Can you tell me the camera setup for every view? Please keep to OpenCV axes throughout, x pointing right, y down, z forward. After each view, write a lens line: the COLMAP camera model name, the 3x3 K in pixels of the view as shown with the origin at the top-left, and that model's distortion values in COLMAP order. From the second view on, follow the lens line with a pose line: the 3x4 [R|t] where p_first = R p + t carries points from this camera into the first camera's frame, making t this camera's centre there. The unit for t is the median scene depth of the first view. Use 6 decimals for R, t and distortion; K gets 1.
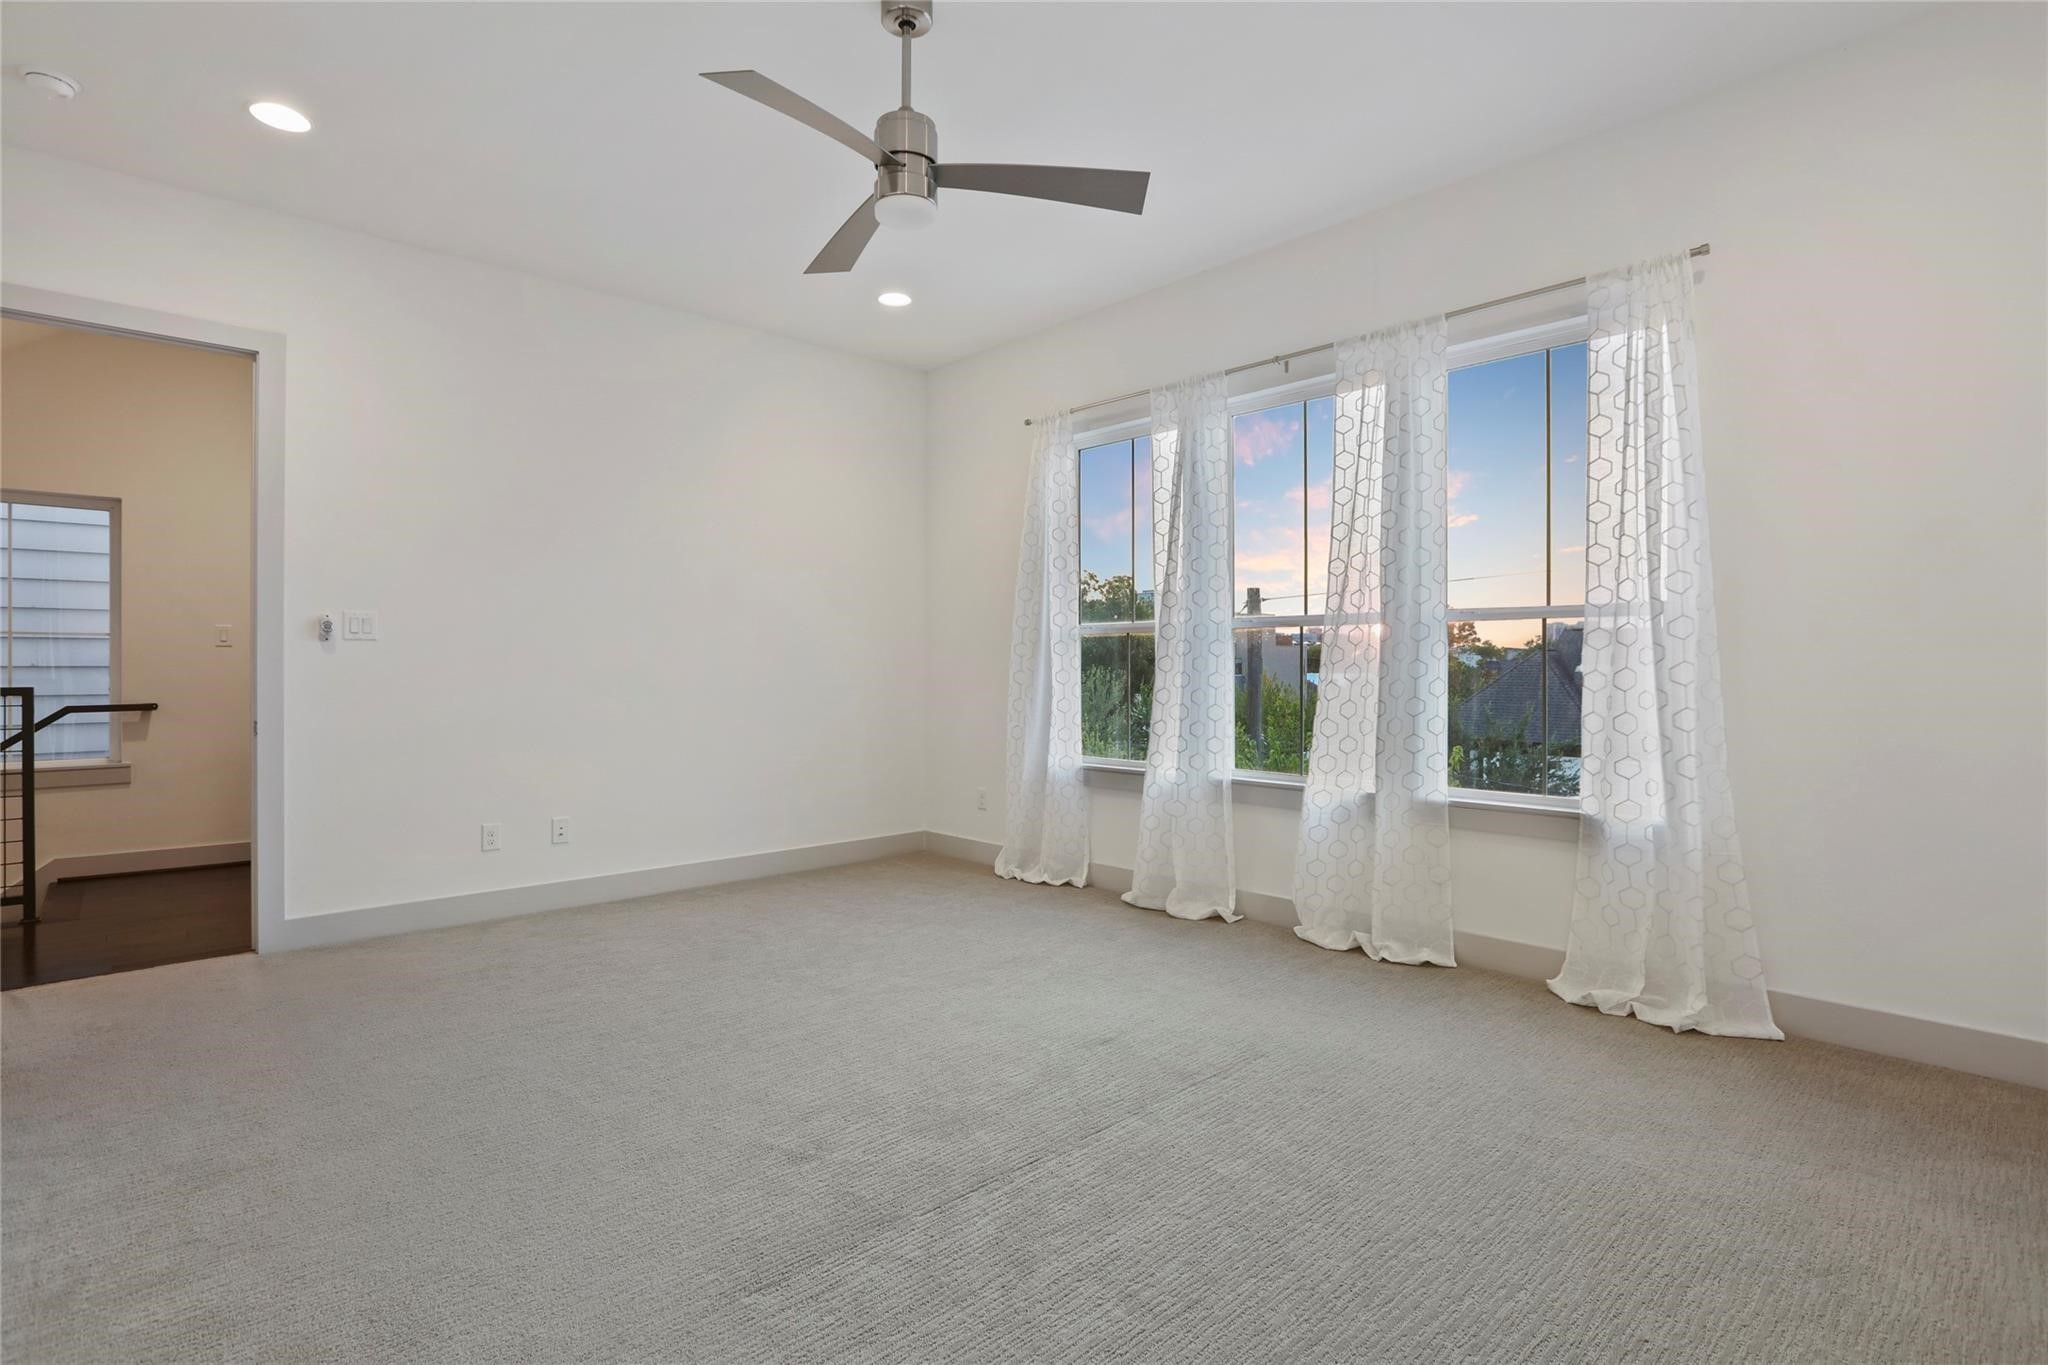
lens RADIAL K [[987.3, 0, 1024.0], [0, 987.3, 682.5], [0, 0, 1]] dist [0.001400, 0.000178]
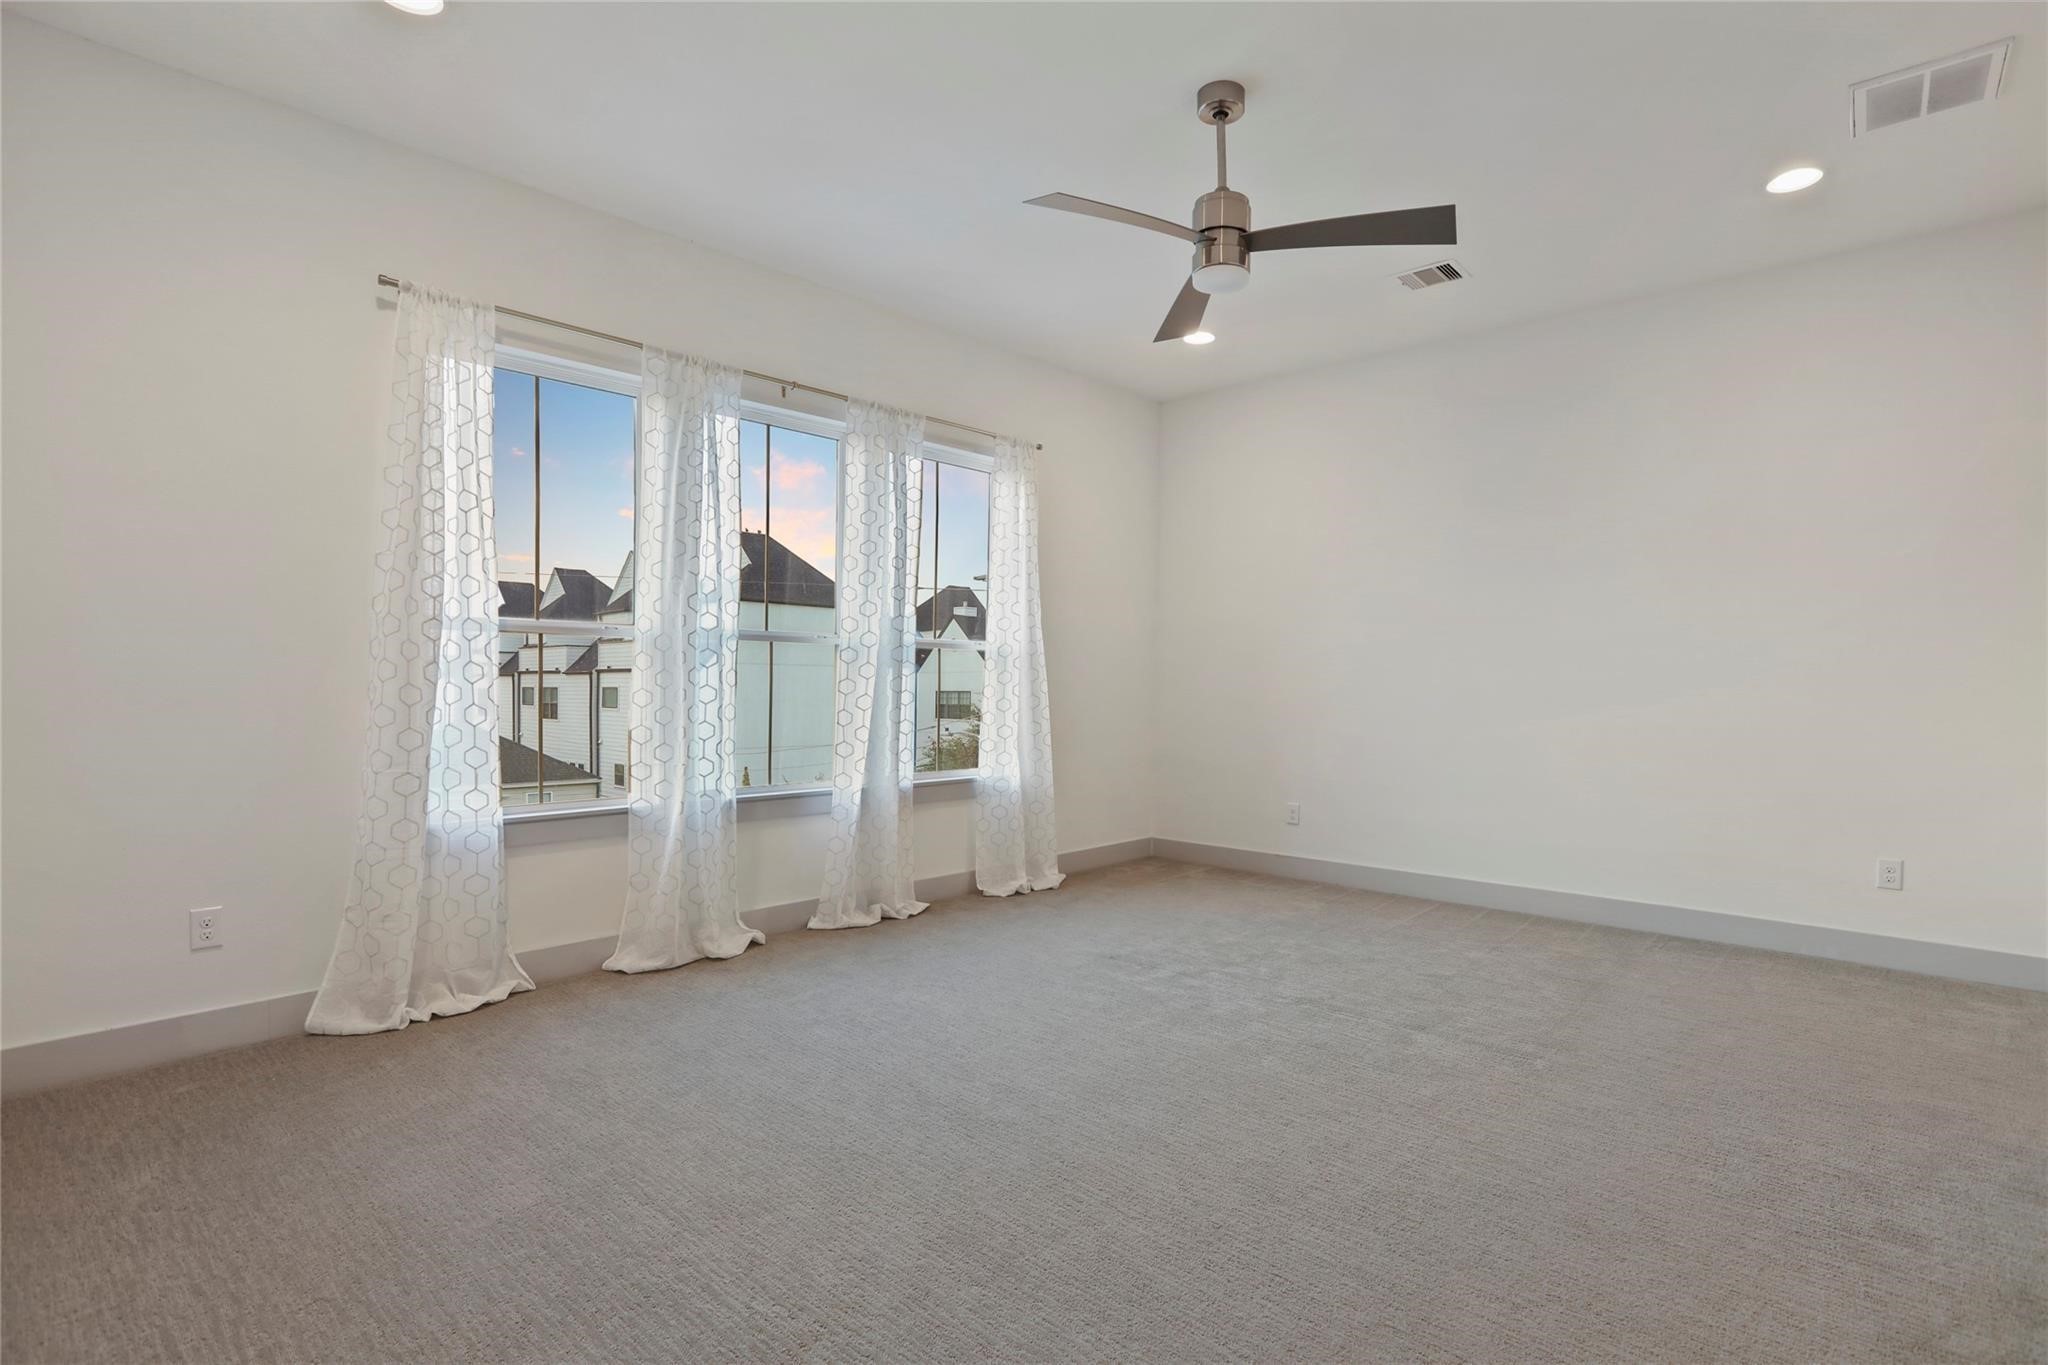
lens RADIAL K [[947.0, 0, 1024.0], [0, 947.0, 682.5], [0, 0, 1]] dist [-0.000214, 0.000071]
pose [[-0.008795, -0.001050, 0.999961, -0.735035], [0.009826, 0.999951, 0.001137, -0.012255], [-0.999913, 0.009836, -0.008784, 0.760858]]
